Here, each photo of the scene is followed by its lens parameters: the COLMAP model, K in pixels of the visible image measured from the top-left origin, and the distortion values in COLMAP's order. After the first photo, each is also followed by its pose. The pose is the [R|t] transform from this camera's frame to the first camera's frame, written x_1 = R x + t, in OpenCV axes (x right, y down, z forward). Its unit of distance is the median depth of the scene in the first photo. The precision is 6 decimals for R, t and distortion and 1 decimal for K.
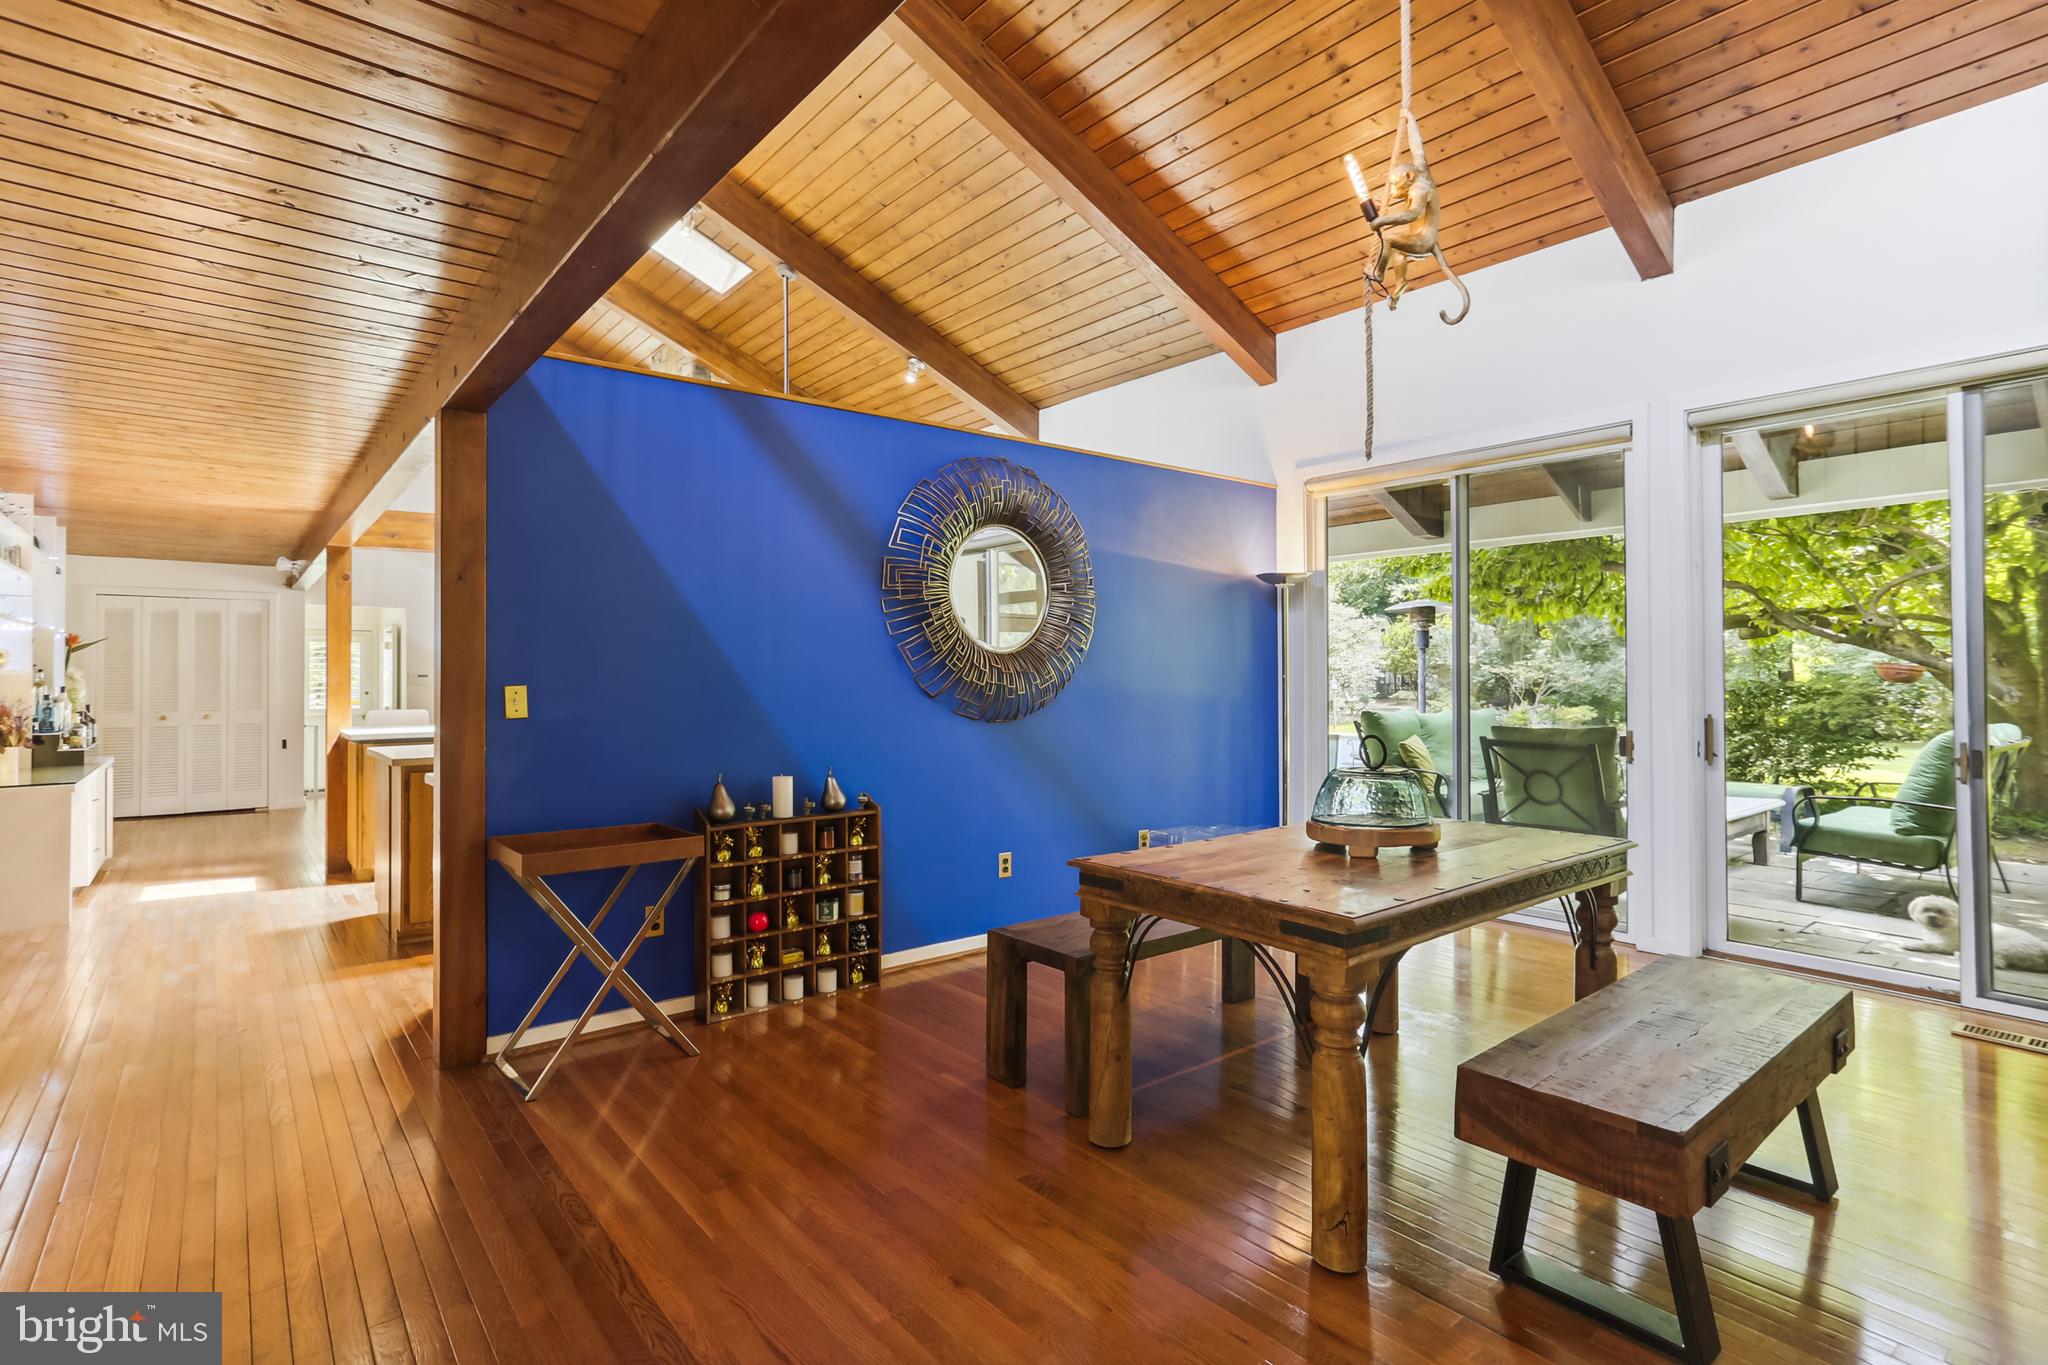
lens RADIAL K [[995.4, 0, 1024.0], [0, 995.4, 682.5], [0, 0, 1]] dist [-0.000597, -0.000200]
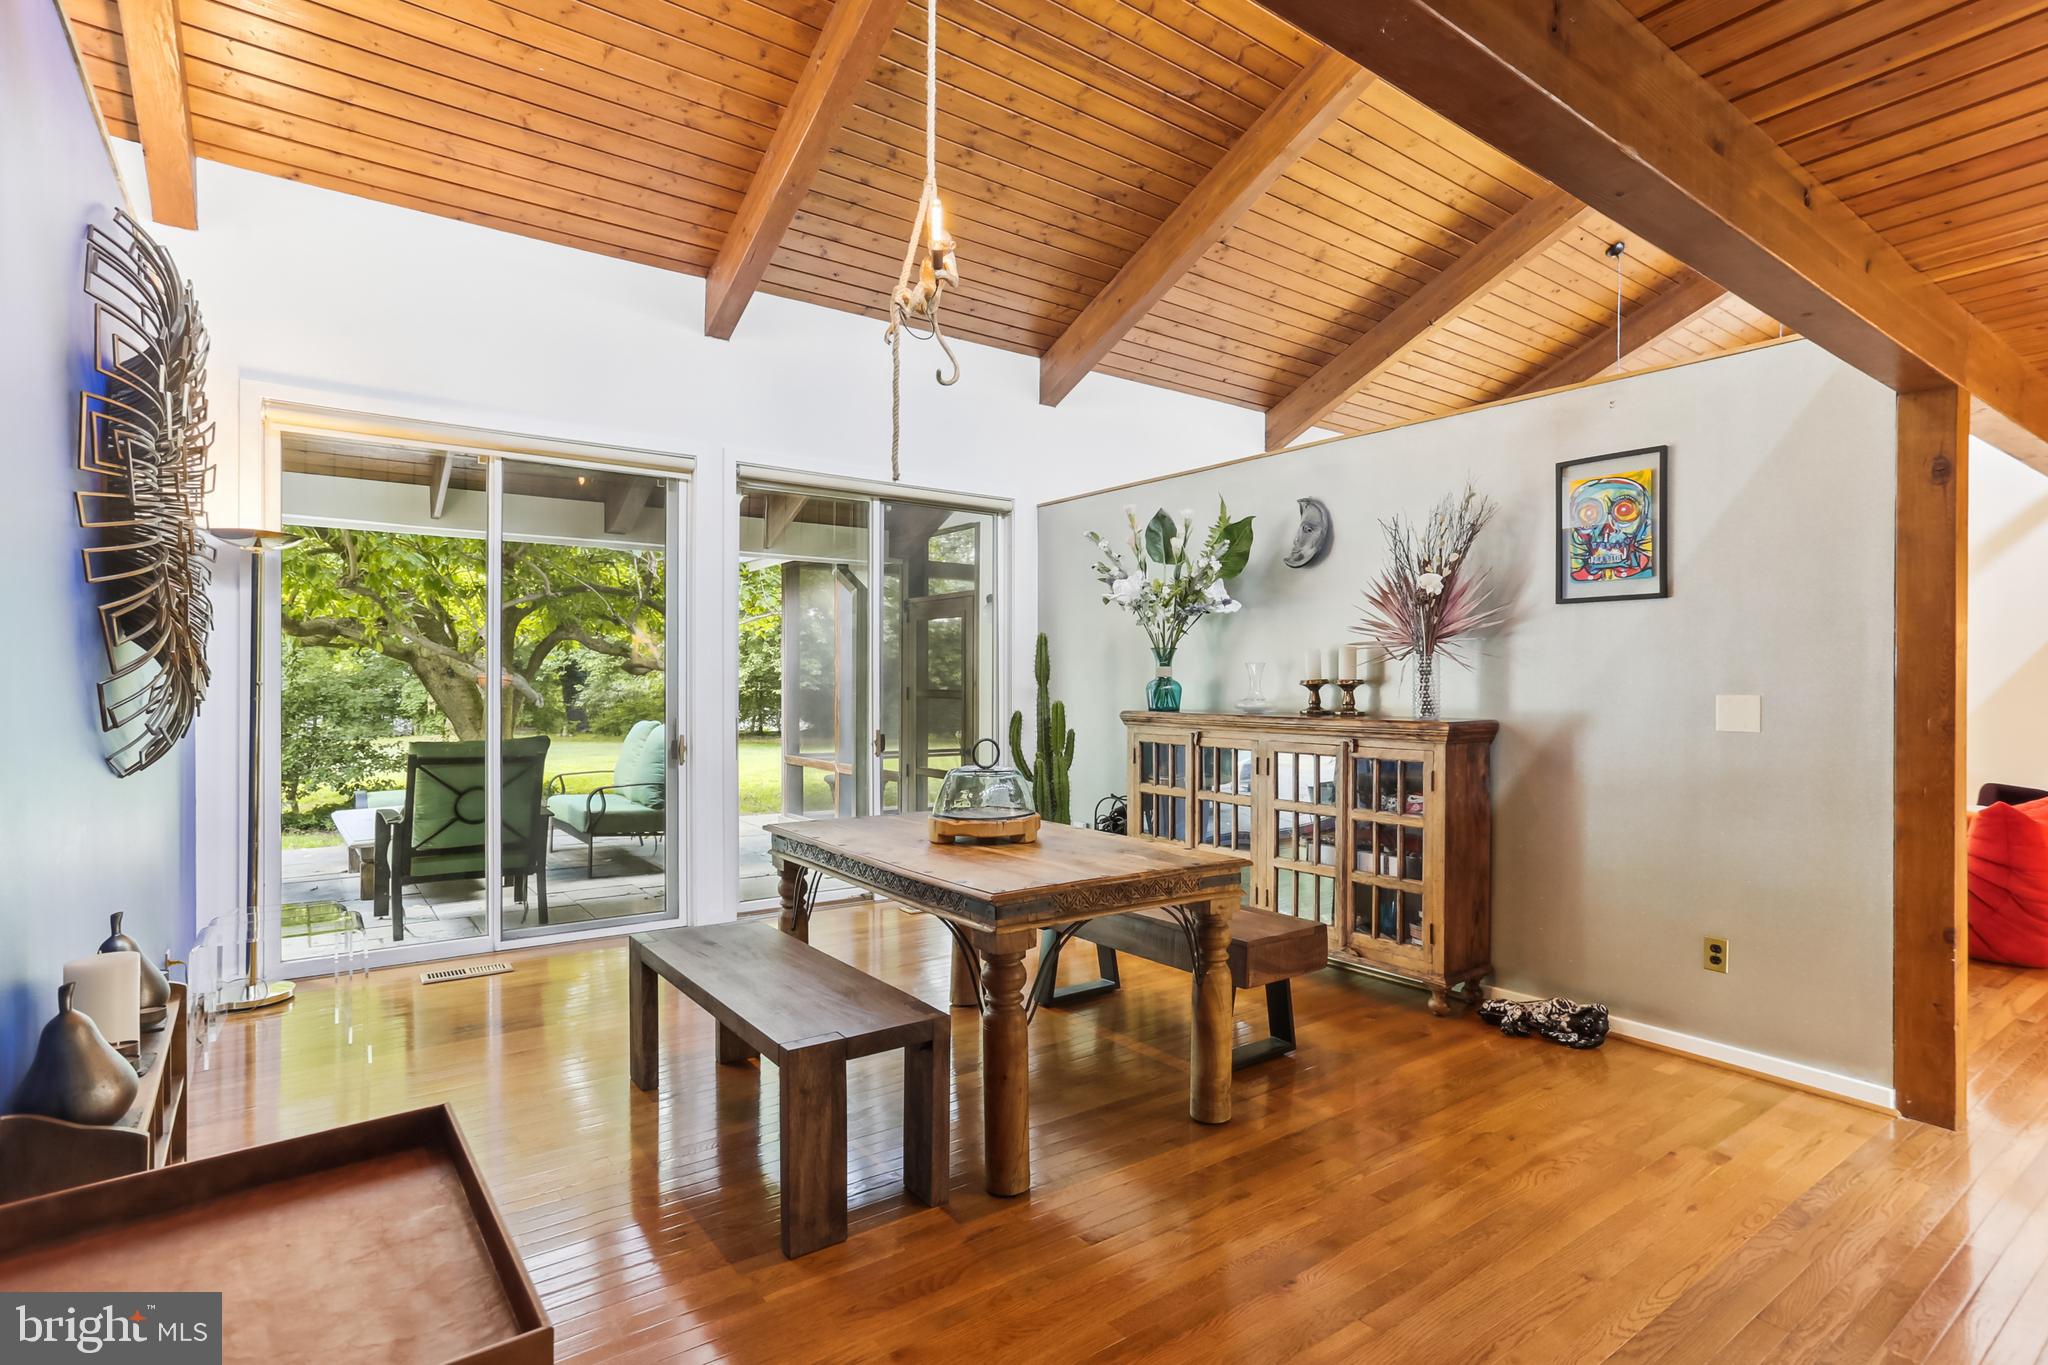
lens RADIAL K [[995.4, 0, 1024.0], [0, 995.4, 682.5], [0, 0, 1]] dist [-0.000597, -0.000200]
pose [[0.058501, 0.011428, 0.998222, -0.476954], [0.007445, 0.999902, -0.011884, 0.009832], [-0.998260, 0.008127, 0.058410, 0.555464]]
